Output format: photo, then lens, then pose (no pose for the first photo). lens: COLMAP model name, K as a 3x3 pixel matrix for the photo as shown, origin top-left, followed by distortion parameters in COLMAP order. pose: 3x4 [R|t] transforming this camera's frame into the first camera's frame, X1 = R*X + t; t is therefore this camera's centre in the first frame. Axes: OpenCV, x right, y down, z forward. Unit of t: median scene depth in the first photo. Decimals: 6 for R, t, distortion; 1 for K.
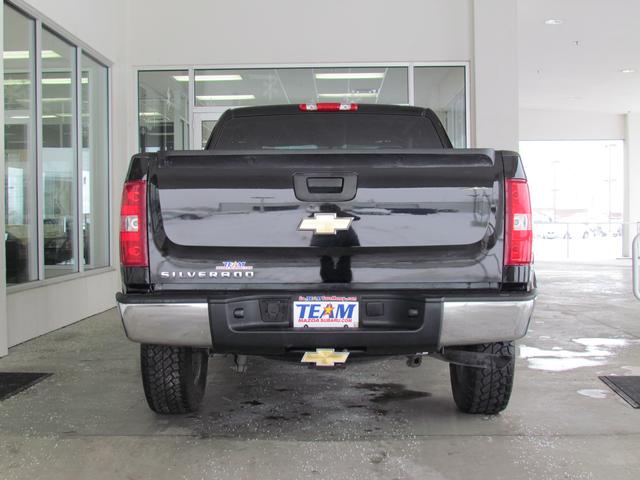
lens RADIAL K [[893.6, 0, 320.0], [0, 893.6, 240.0], [0, 0, 1]] dist [-0.083647, -0.005817]
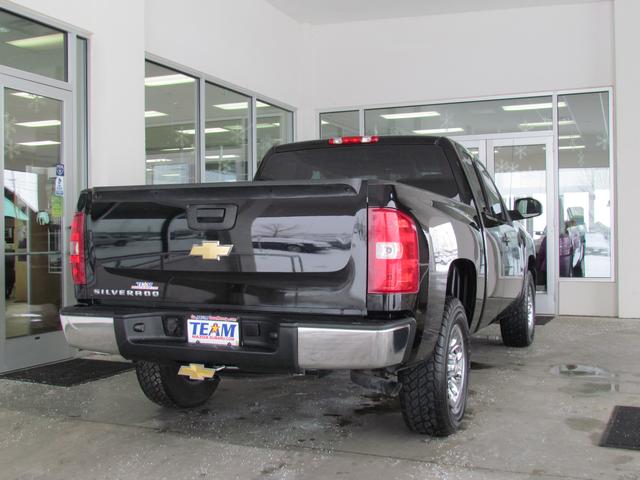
lens RADIAL K [[740.1, 0, 320.0], [0, 740.1, 240.0], [0, 0, 1]] dist [-0.015994, -0.015524]
pose [[0.926229, 0.004639, -0.376932, 0.473383], [-0.009506, 0.999894, -0.011053, -0.022125], [0.376840, 0.013821, 0.926175, 0.200768]]
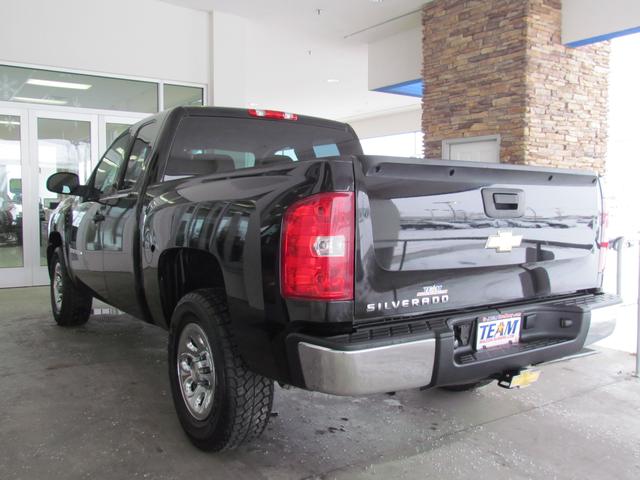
lens RADIAL K [[598.2, 0, 320.0], [0, 598.2, 240.0], [0, 0, 1]] dist [-0.004880, -0.000521]
pose [[0.812368, -0.025439, 0.582590, -0.534508], [0.001737, 0.999149, 0.041206, -0.046238], [-0.583142, -0.032463, 0.811721, 0.583322]]
